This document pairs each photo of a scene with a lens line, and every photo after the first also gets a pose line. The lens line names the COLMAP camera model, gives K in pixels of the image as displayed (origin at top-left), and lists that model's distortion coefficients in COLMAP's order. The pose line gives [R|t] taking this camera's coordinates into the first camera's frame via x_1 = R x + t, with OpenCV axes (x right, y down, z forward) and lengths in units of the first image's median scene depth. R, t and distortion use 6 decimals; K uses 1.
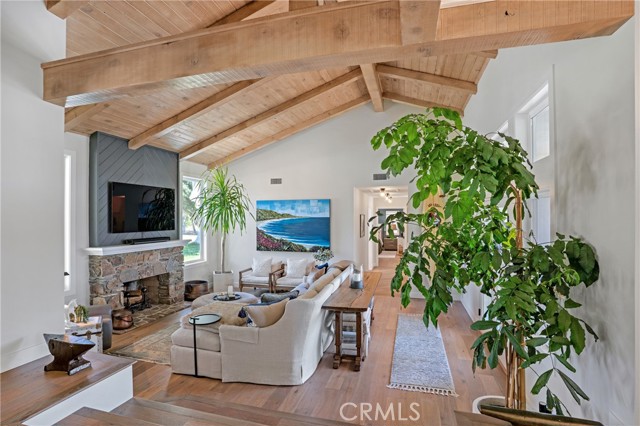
lens RADIAL K [[322.9, 0, 316.0], [0, 322.9, 217.0], [0, 0, 1]] dist [-0.042321, 0.015606]
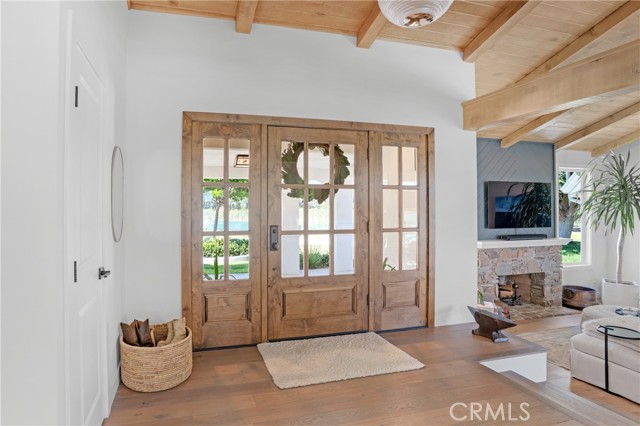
lens RADIAL K [[322.9, 0, 313.6], [0, 322.9, 210.9], [0, 0, 1]] dist [-0.042321, 0.015606]
pose [[0.512944, -0.005033, -0.858408, -0.010354], [0.004886, 0.999984, -0.002944, -0.008563], [0.858408, -0.002684, 0.512960, -0.070474]]
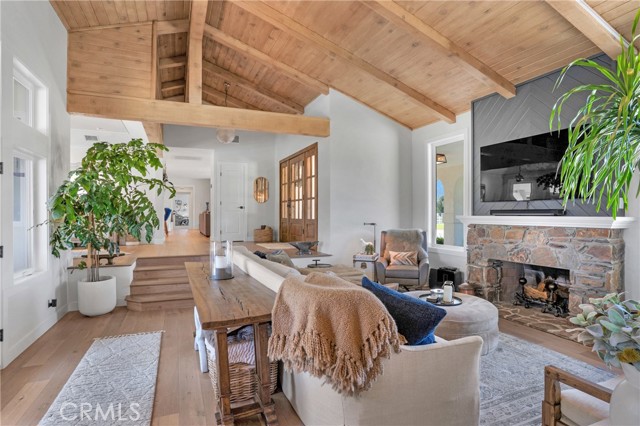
lens RADIAL K [[337.6, 0, 323.9], [0, 337.6, 215.4], [0, 0, 1]] dist [-0.042874, 0.006743]
pose [[-0.754152, 0.012194, -0.656586, 0.341986], [0.007178, 0.999921, 0.010326, 0.076633], [0.656660, 0.003075, -0.754180, 1.406318]]
